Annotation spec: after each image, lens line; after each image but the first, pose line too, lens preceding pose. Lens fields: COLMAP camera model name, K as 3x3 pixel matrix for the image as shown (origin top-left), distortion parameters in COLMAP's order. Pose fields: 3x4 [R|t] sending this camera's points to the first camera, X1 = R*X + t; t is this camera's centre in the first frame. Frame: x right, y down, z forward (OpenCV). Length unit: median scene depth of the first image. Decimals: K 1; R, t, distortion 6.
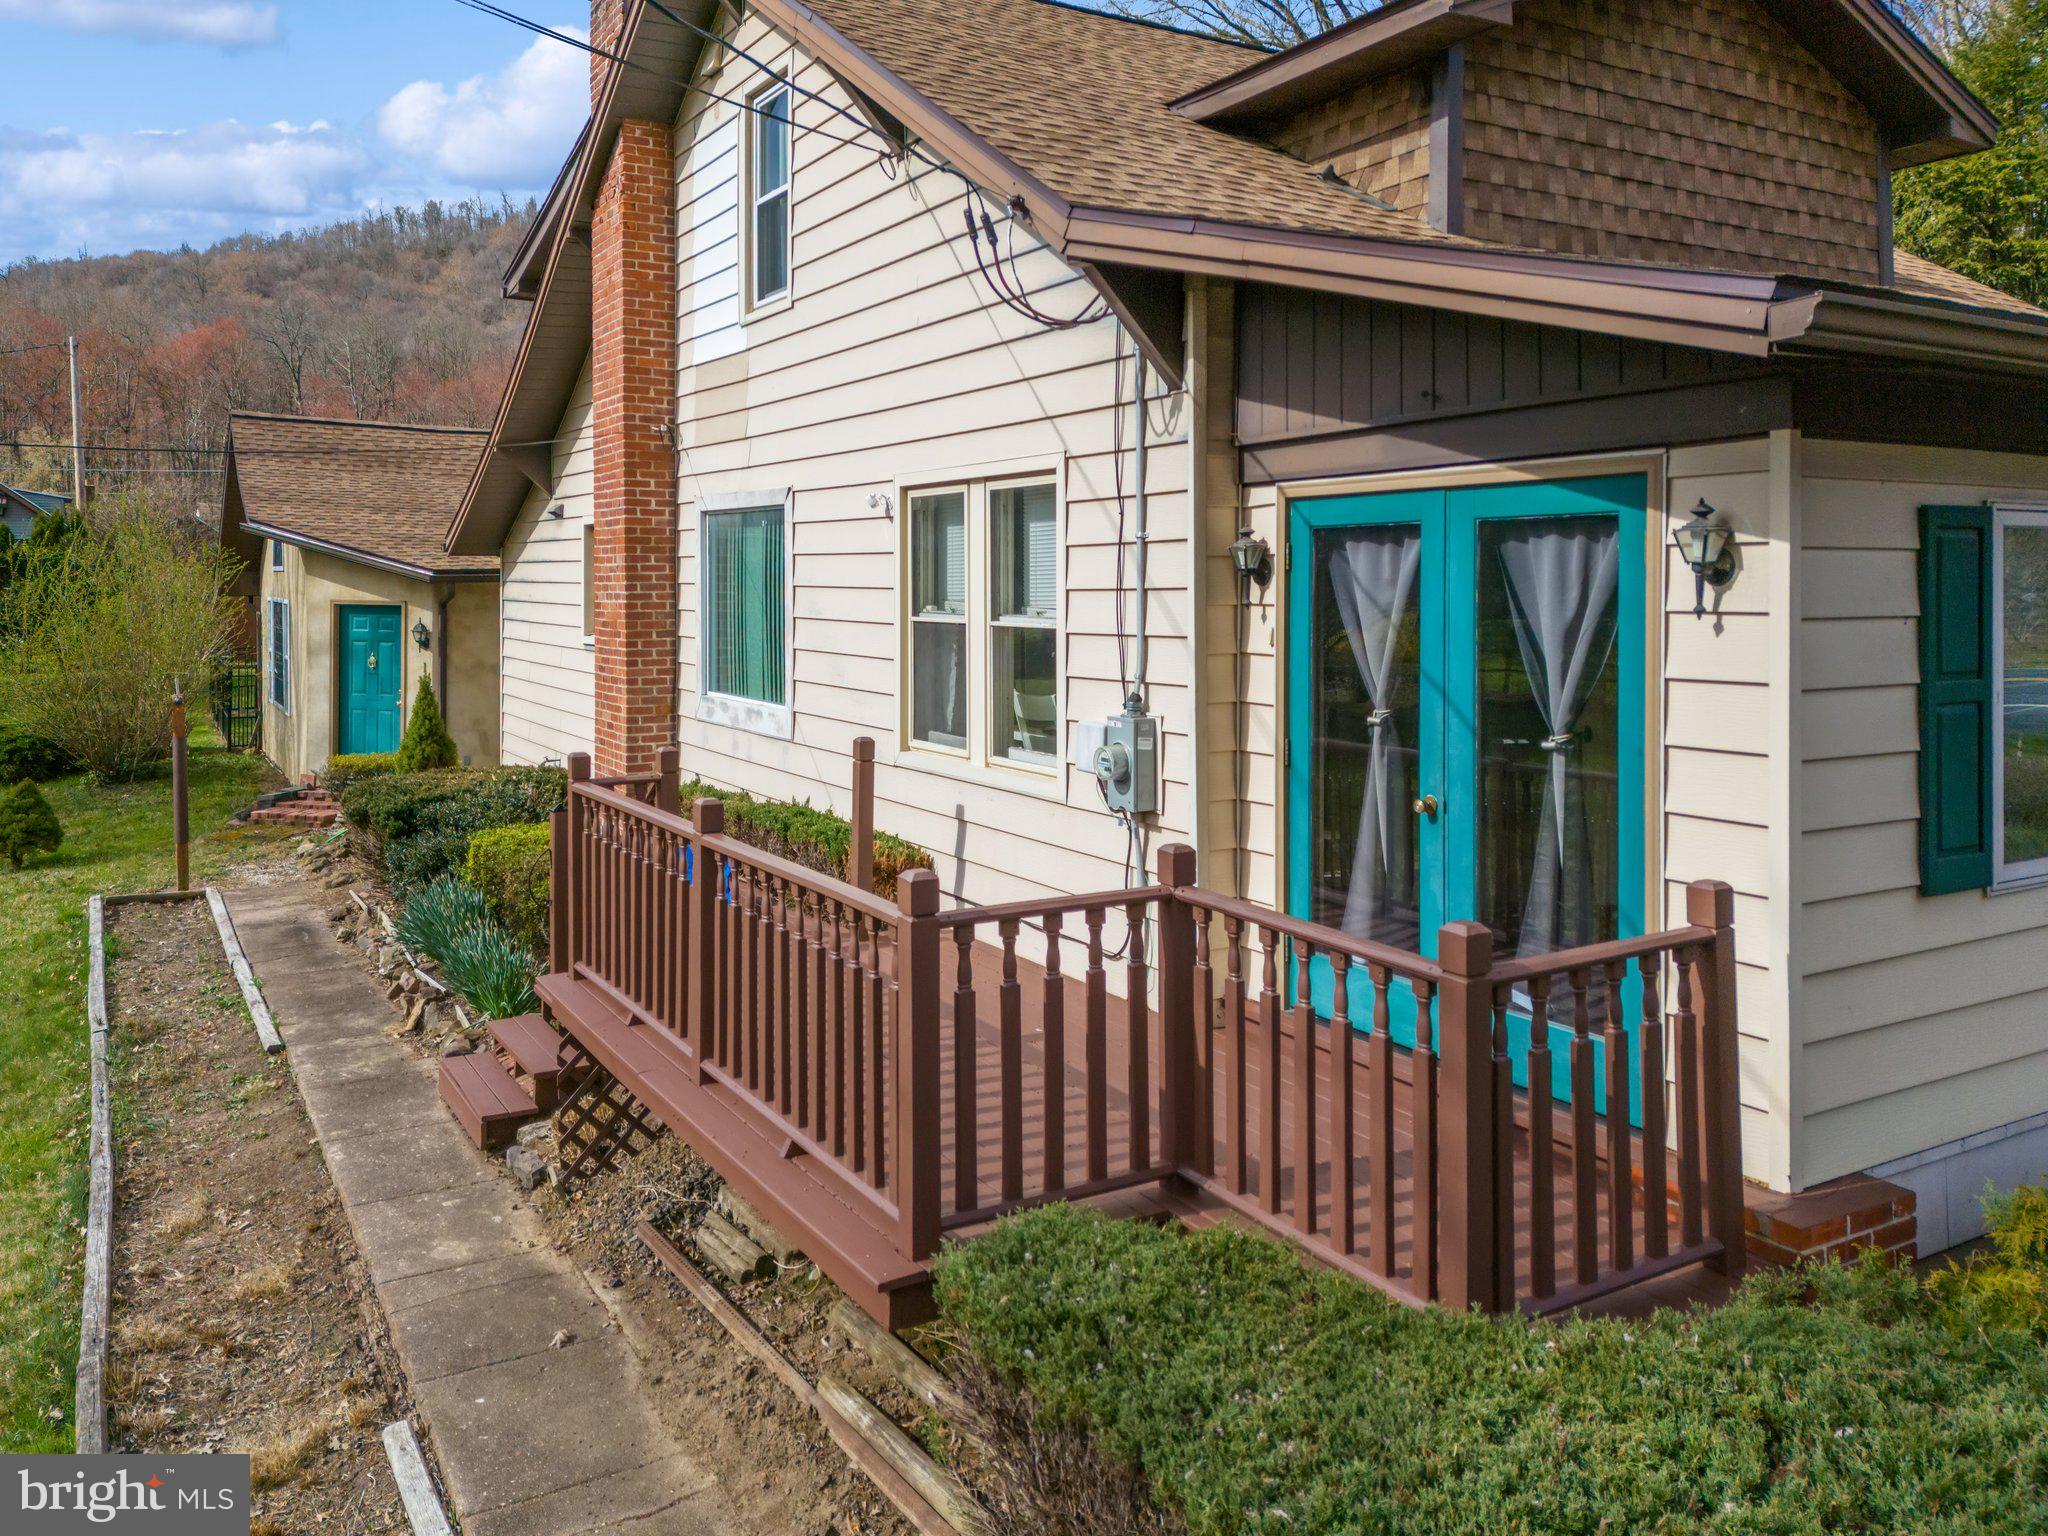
lens RADIAL K [[1516.1, 0, 1013.3], [0, 1516.1, 618.7], [0, 0, 1]] dist [0.086189, -0.051480]
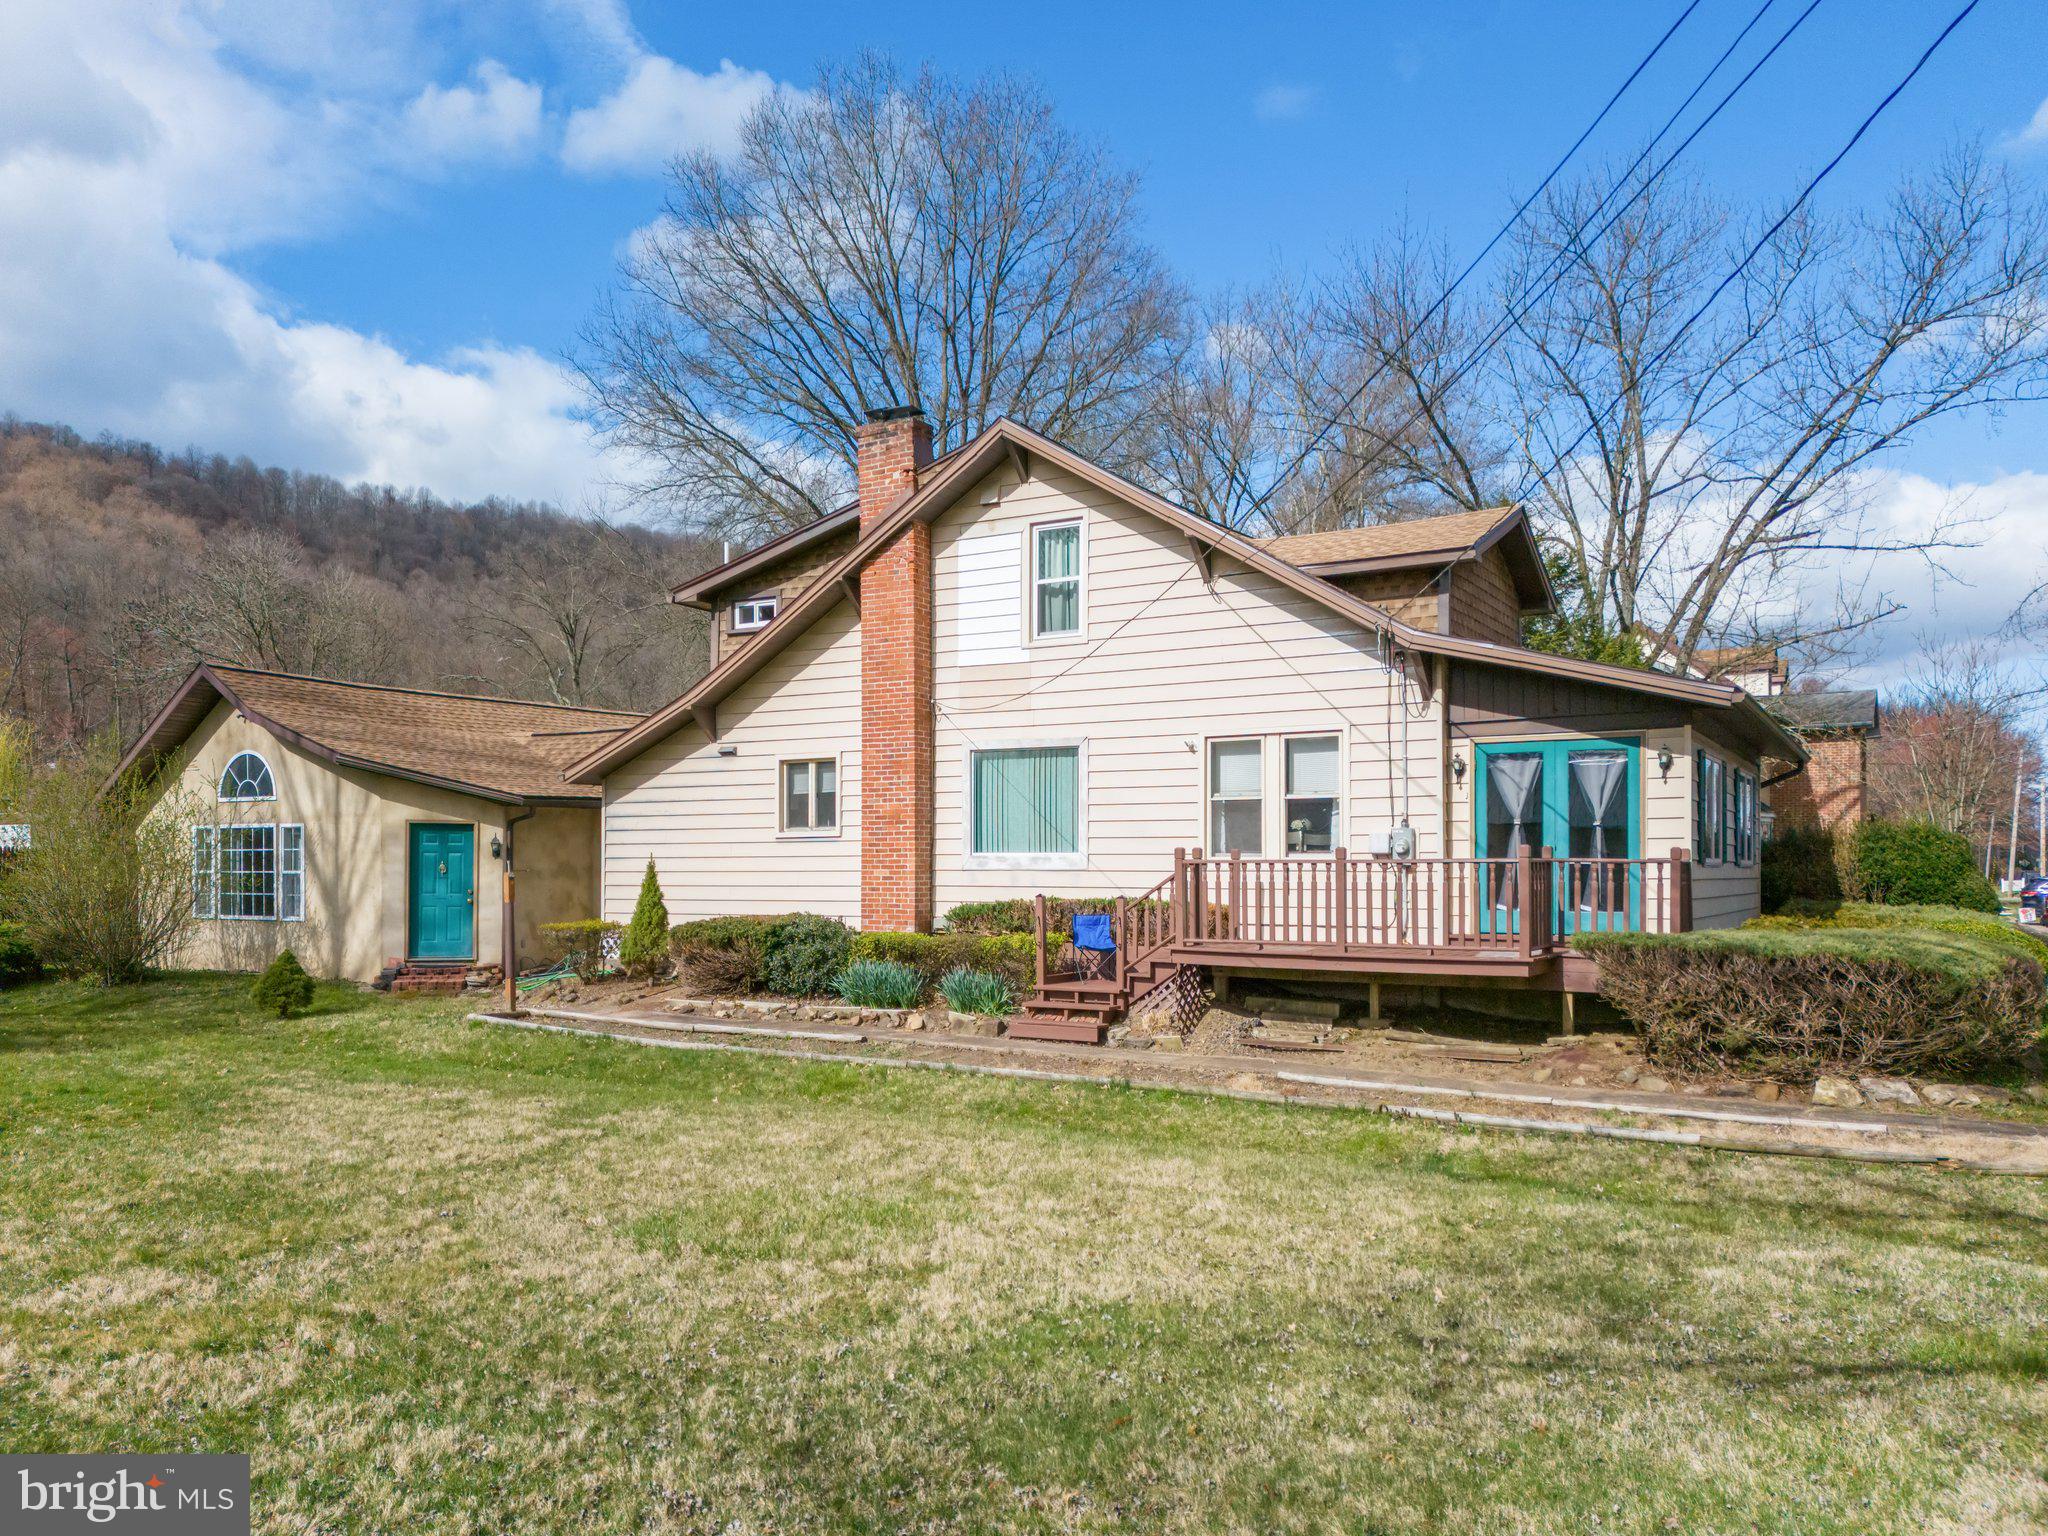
lens RADIAL K [[1516.1, 0, 980.2], [0, 1516.1, 802.0], [0, 0, 1]] dist [0.086189, -0.051480]
pose [[0.889546, 0.017437, 0.456513, -1.293455], [0.014133, 0.997743, -0.065649, 0.133642], [-0.456627, 0.064850, 0.887292, -0.695373]]
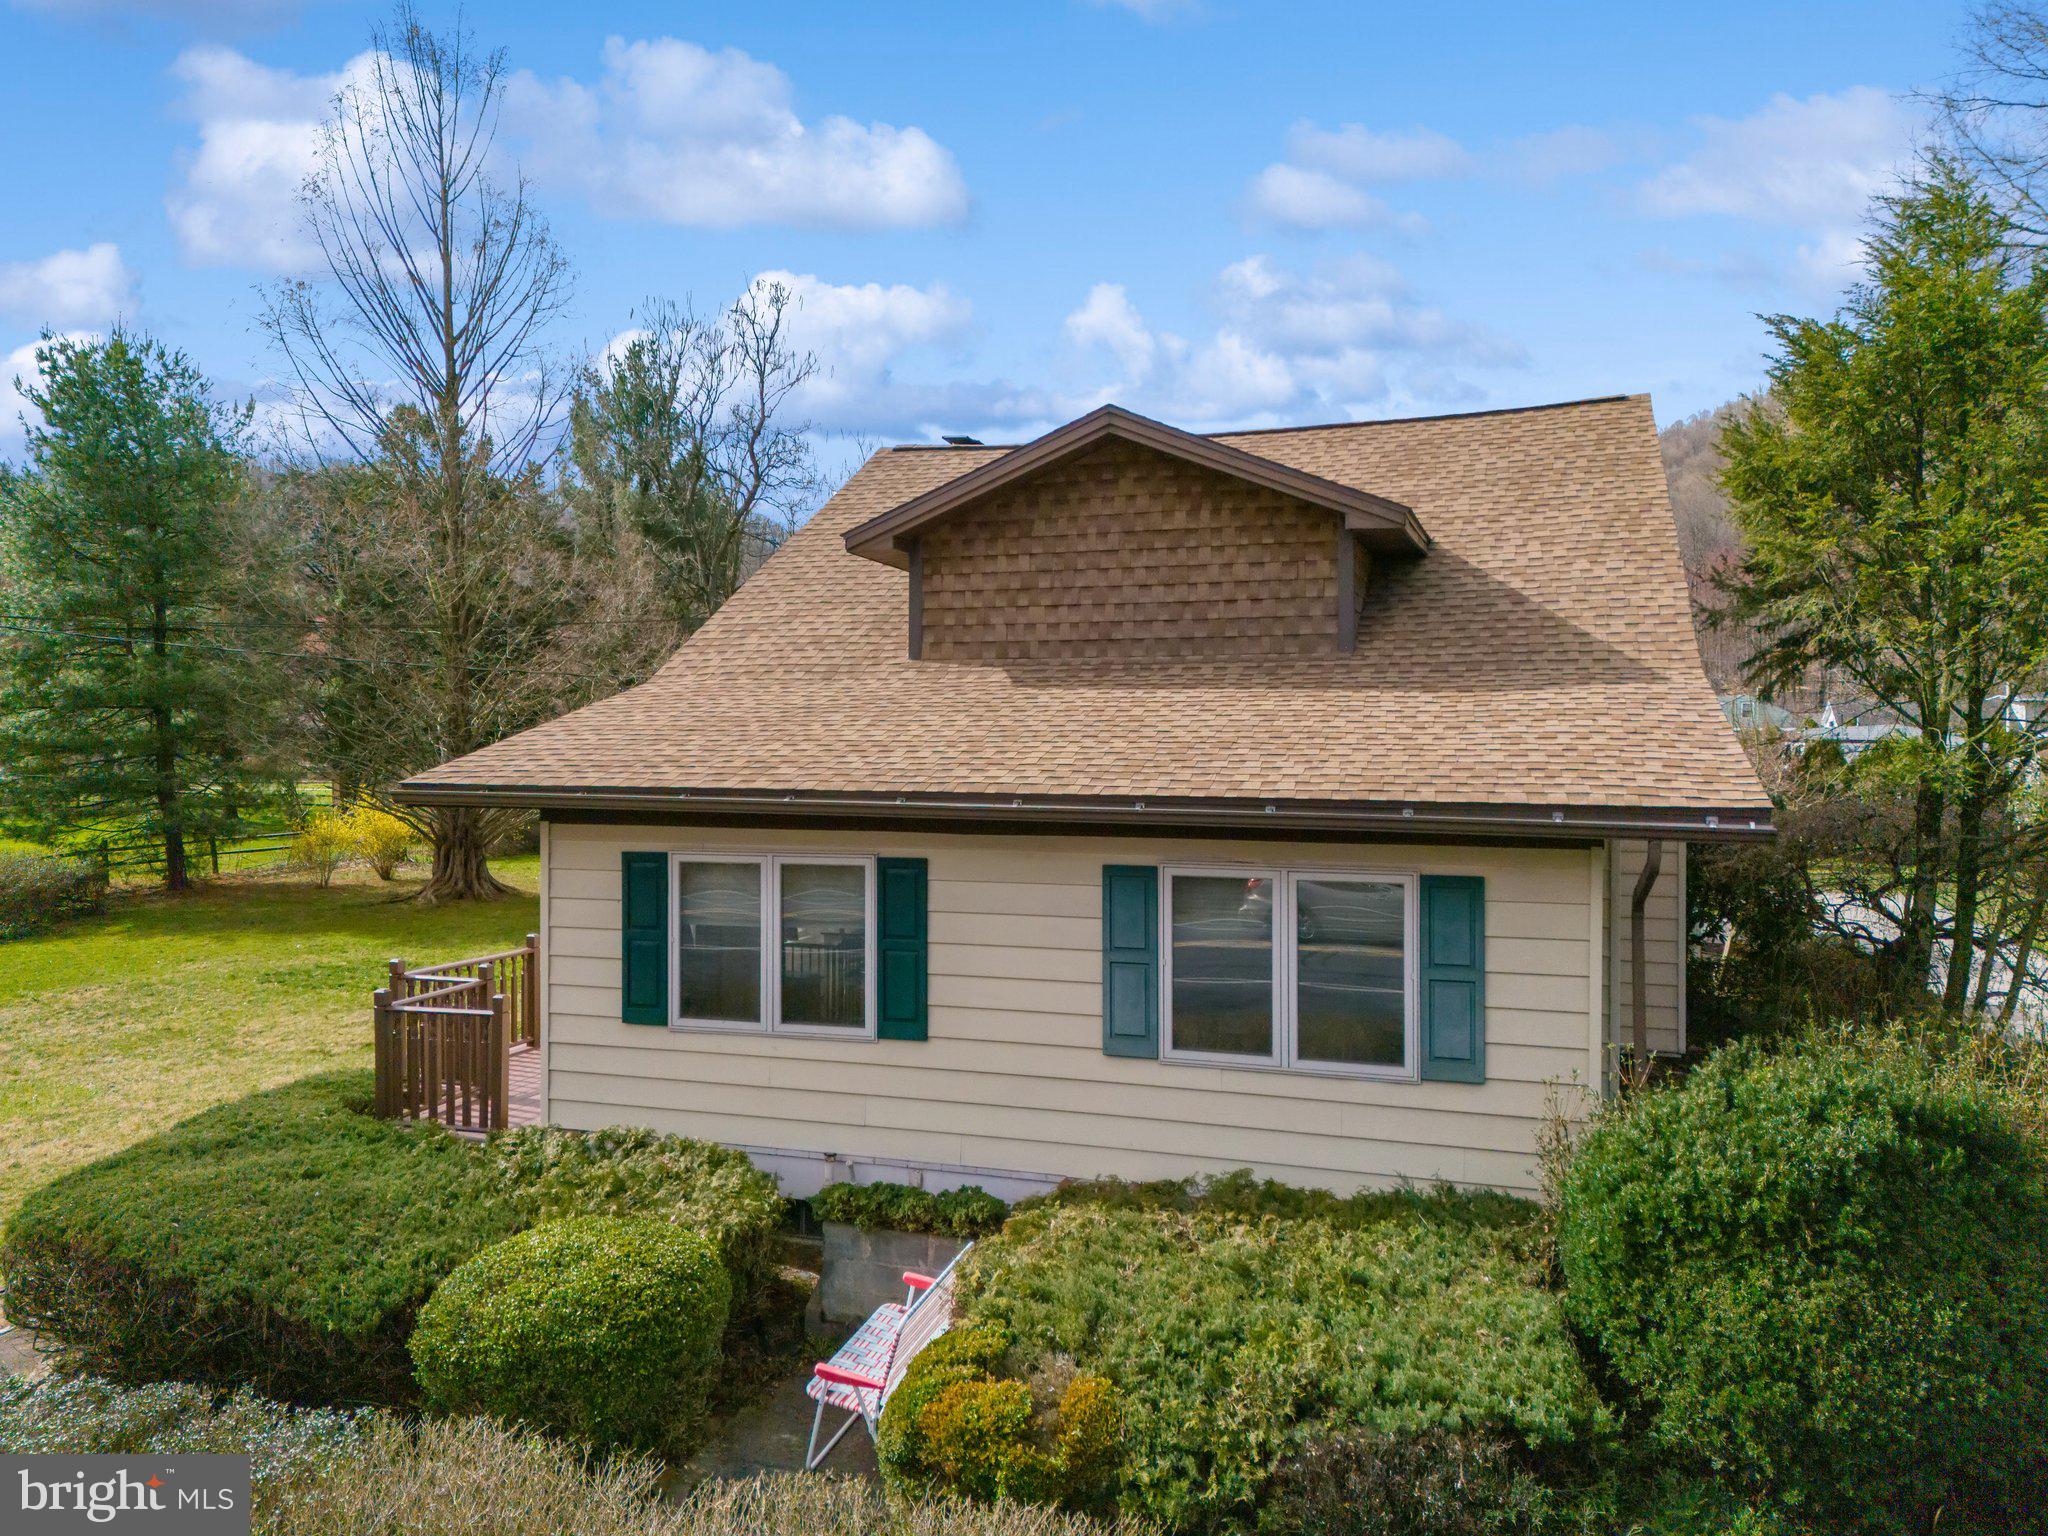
lens RADIAL K [[1516.1, 0, 1030.4], [0, 1516.1, 783.6], [0, 0, 1]] dist [0.086189, -0.051480]
pose [[0.637473, 0.018978, -0.770239, 1.485809], [-0.023604, 0.999708, 0.005096, -0.108118], [0.770111, 0.014932, 0.637735, 0.010800]]
